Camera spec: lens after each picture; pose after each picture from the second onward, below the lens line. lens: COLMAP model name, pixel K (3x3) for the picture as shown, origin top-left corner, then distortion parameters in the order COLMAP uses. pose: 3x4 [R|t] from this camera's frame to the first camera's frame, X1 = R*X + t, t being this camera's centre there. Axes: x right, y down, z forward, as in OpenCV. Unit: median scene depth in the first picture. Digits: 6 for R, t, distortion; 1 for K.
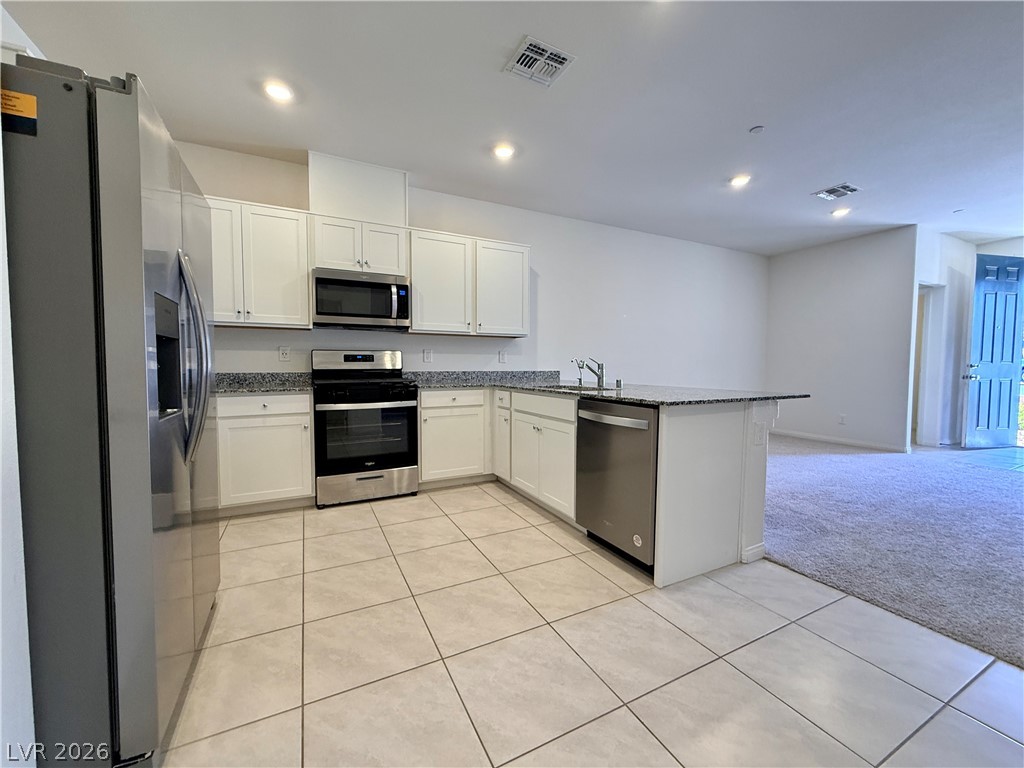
lens RADIAL K [[409.2, 0, 511.1], [0, 409.2, 380.5], [0, 0, 1]] dist [-0.001202, 0.000541]
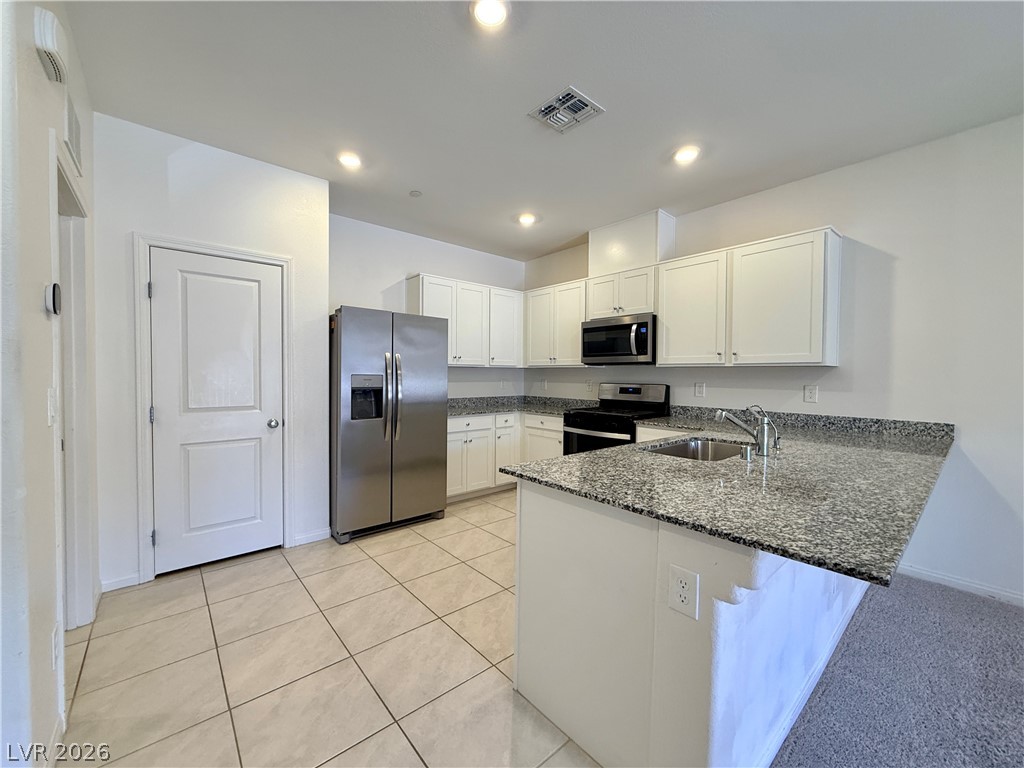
lens RADIAL K [[409.2, 0, 509.2], [0, 409.2, 380.6], [0, 0, 1]] dist [-0.001202, 0.000541]
pose [[0.238514, 0.014649, -0.971029, 0.683035], [-0.047532, 0.998864, 0.003394, -0.075520], [0.969975, 0.045346, 0.238939, 0.441610]]
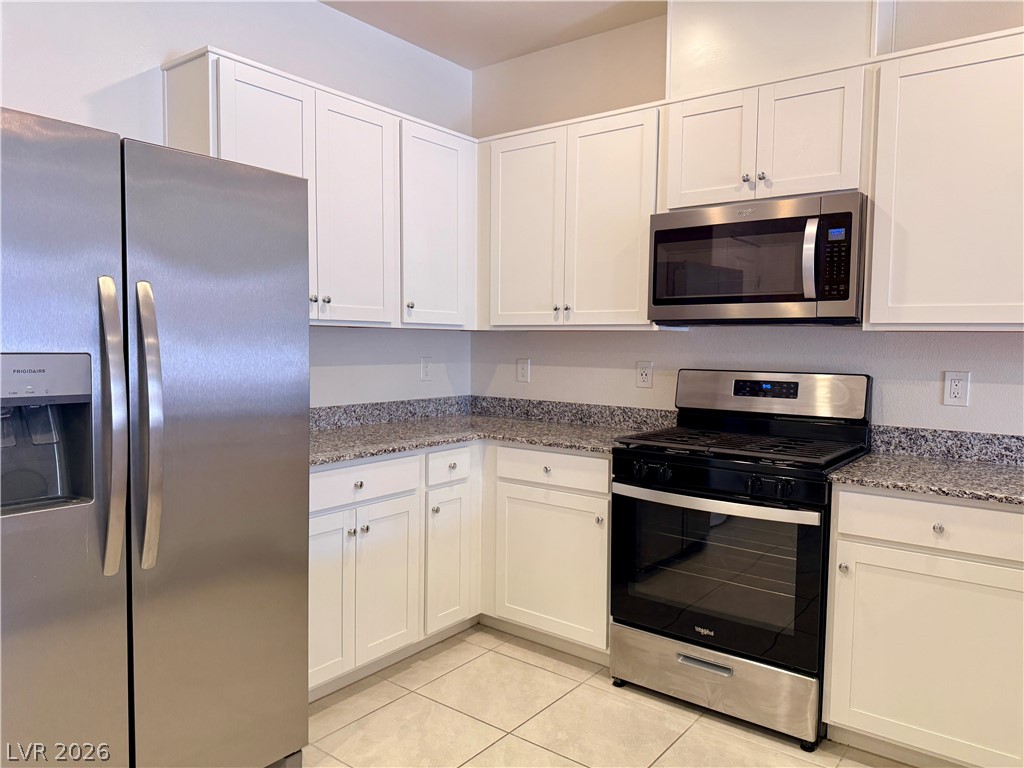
lens RADIAL K [[722.8, 0, 514.5], [0, 722.8, 384.7], [0, 0, 1]] dist [0.030166, -0.021456]
pose [[0.432325, 0.057975, -0.899852, 0.251191], [-0.049039, 0.997966, 0.040736, -0.083865], [0.900383, 0.026517, 0.434289, 0.428610]]
